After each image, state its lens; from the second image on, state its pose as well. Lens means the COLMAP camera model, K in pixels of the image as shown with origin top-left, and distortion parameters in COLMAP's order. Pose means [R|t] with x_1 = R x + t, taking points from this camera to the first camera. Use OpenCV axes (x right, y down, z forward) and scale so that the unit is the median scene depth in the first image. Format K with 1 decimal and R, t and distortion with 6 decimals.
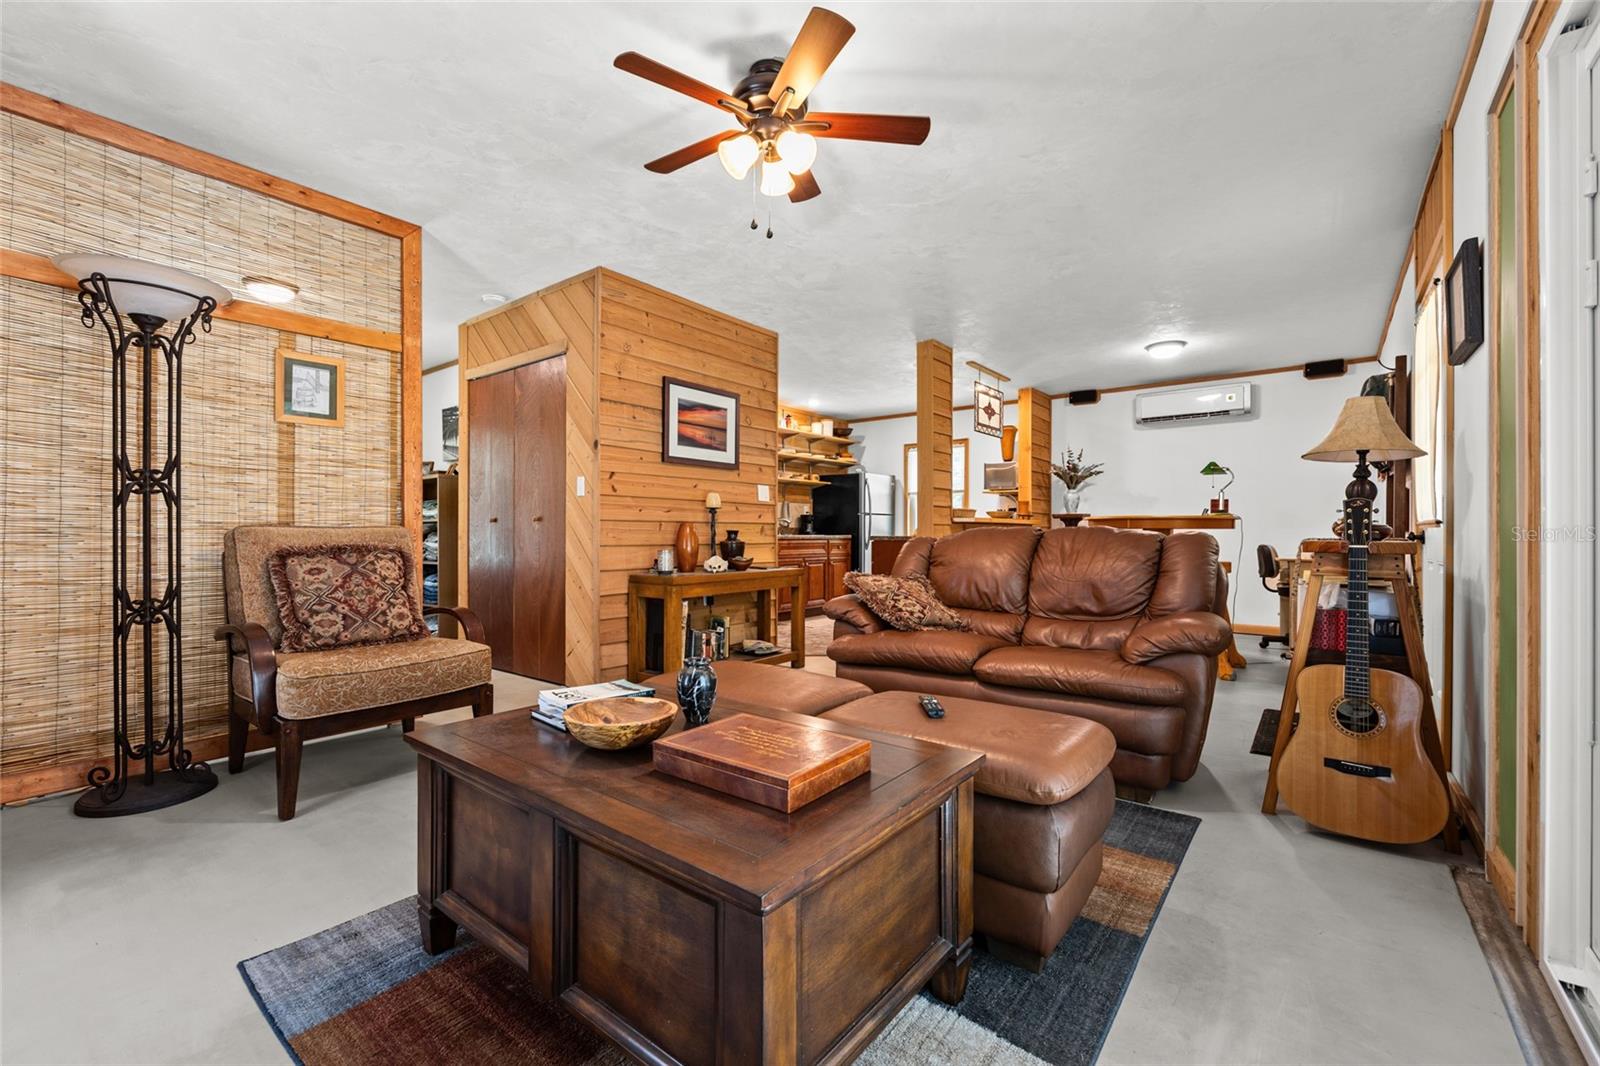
lens RADIAL K [[674.1, 0, 784.5], [0, 674.1, 538.5], [0, 0, 1]] dist [-0.001696, -0.001193]
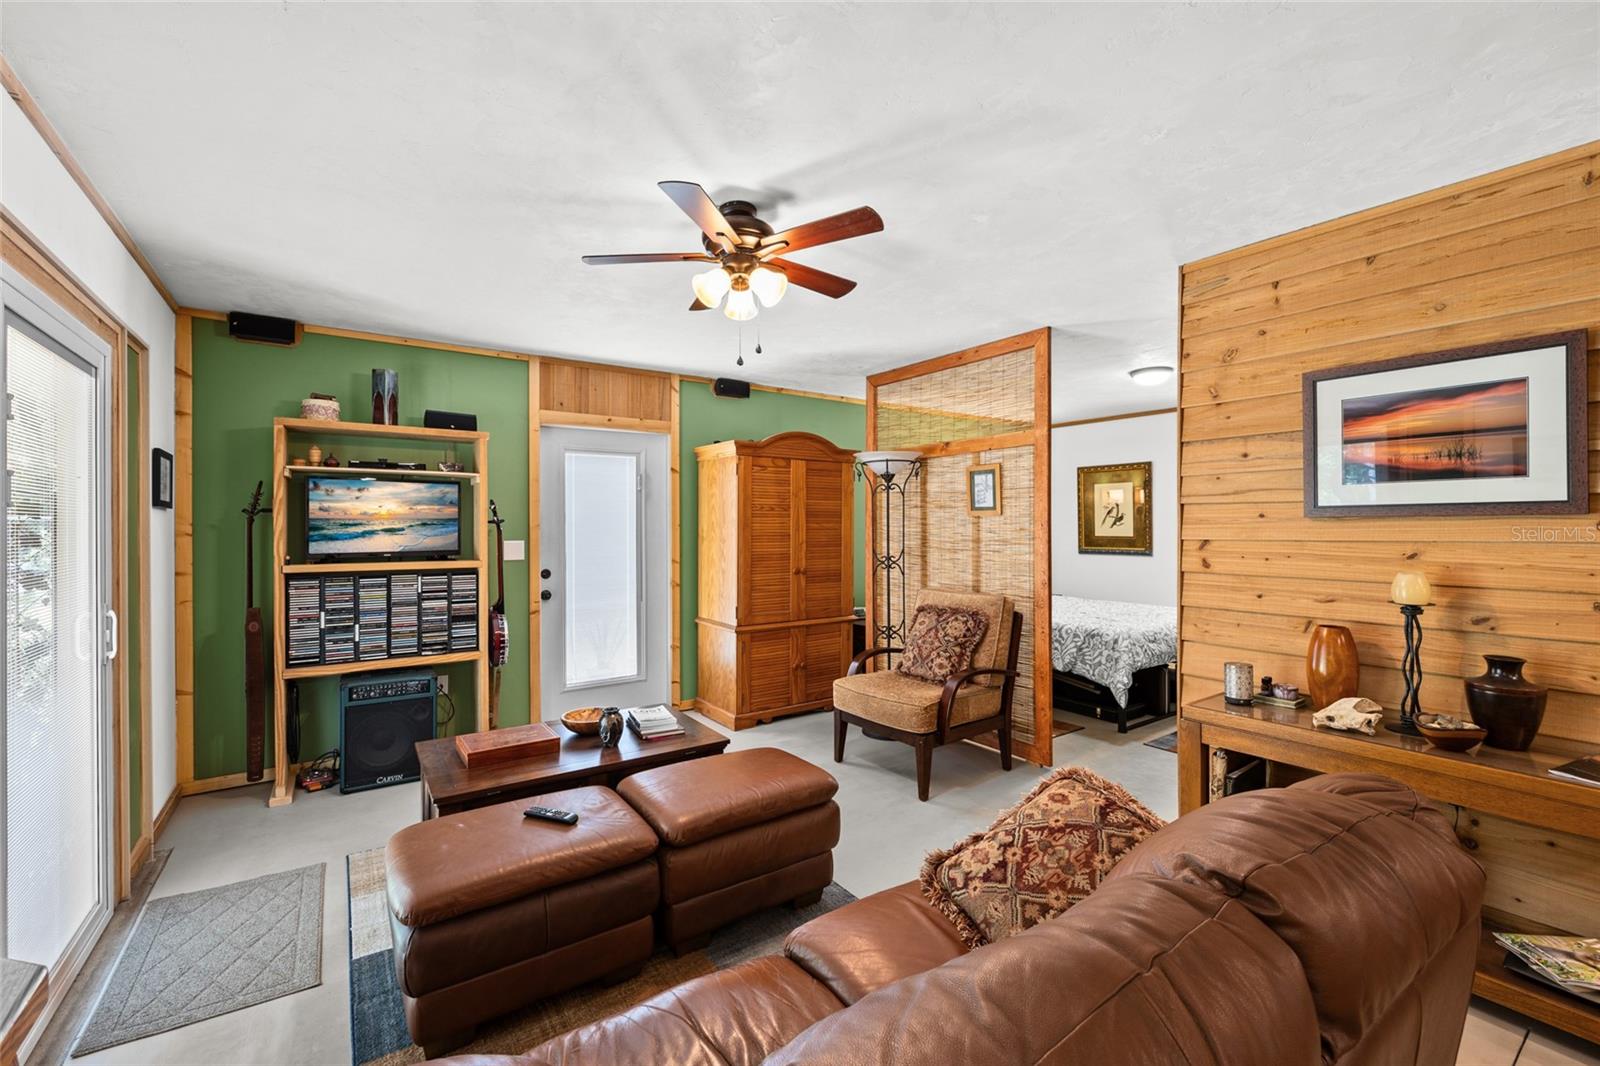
lens RADIAL K [[674.1, 0, 806.5], [0, 674.1, 530.7], [0, 0, 1]] dist [-0.001696, -0.001193]
pose [[-0.282576, 0.004966, -0.959232, 0.465120], [-0.002935, 0.999977, 0.006041, -0.094616], [0.959240, 0.004522, -0.282555, 0.676192]]
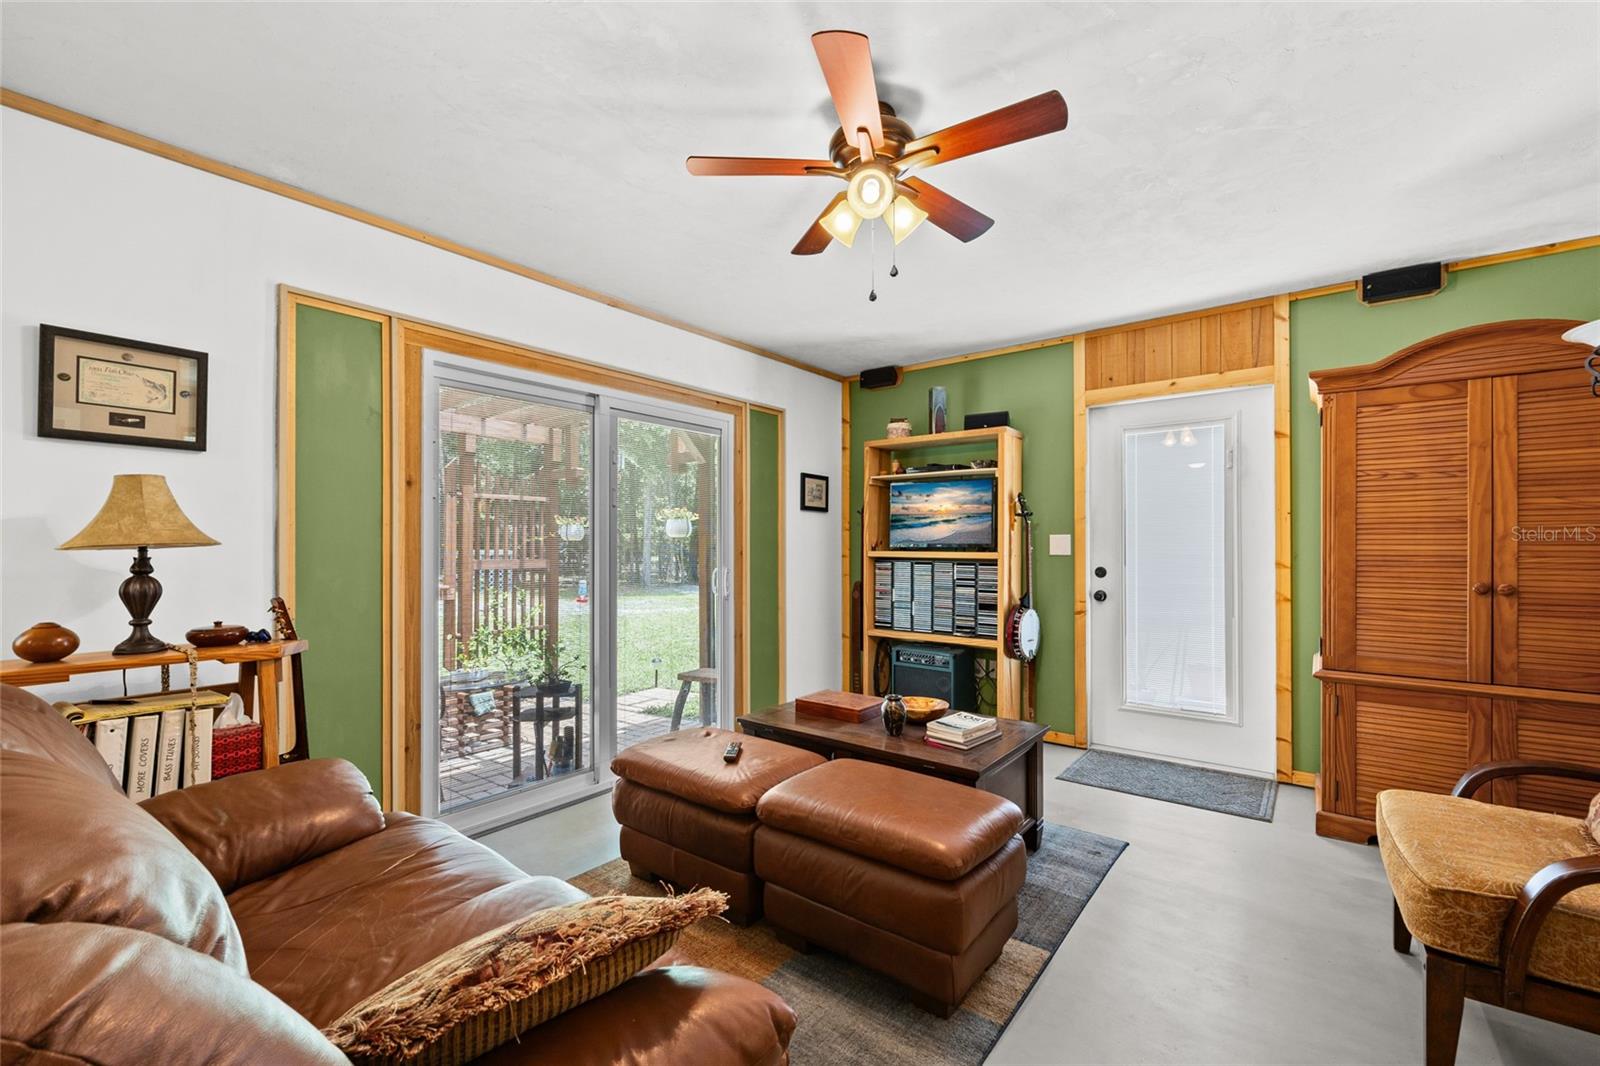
lens RADIAL K [[674.1, 0, 794.1], [0, 674.1, 544.9], [0, 0, 1]] dist [-0.001696, -0.001193]
pose [[-0.999991, -0.001904, -0.003863, 0.048598], [-0.001925, 0.999983, 0.005424, -0.065398], [0.003853, 0.005432, -0.999978, 0.904808]]
